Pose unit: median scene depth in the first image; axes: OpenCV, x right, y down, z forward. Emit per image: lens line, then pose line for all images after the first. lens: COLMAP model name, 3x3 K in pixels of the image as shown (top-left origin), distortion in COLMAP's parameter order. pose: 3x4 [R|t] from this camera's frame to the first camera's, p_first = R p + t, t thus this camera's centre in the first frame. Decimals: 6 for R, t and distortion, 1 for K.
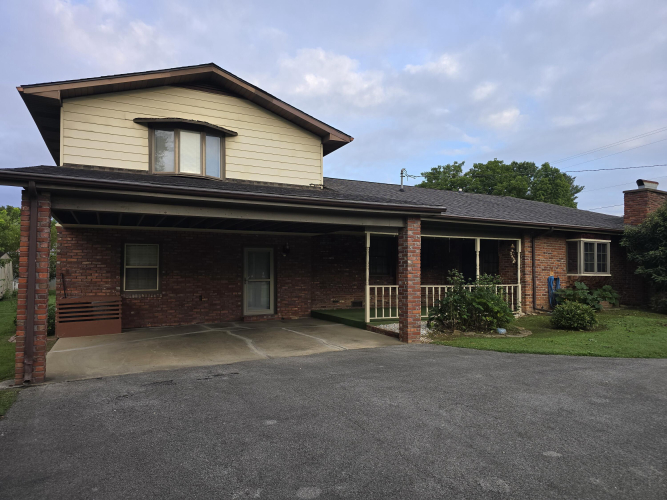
lens RADIAL K [[445.5, 0, 333.3], [0, 445.5, 255.2], [0, 0, 1]] dist [0.072751, -0.068872]
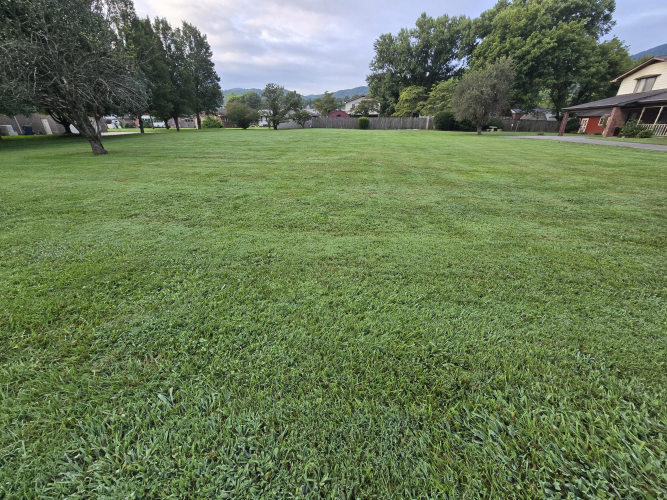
lens RADIAL K [[271.5, 0, 336.5], [0, 271.5, 250.1], [0, 0, 1]] dist [0.000339, 0.000455]
pose [[-0.567936, 0.351818, -0.744092, 3.200607], [0.035998, 0.913794, 0.404580, 0.005163], [0.822285, 0.202989, -0.531641, 0.410111]]
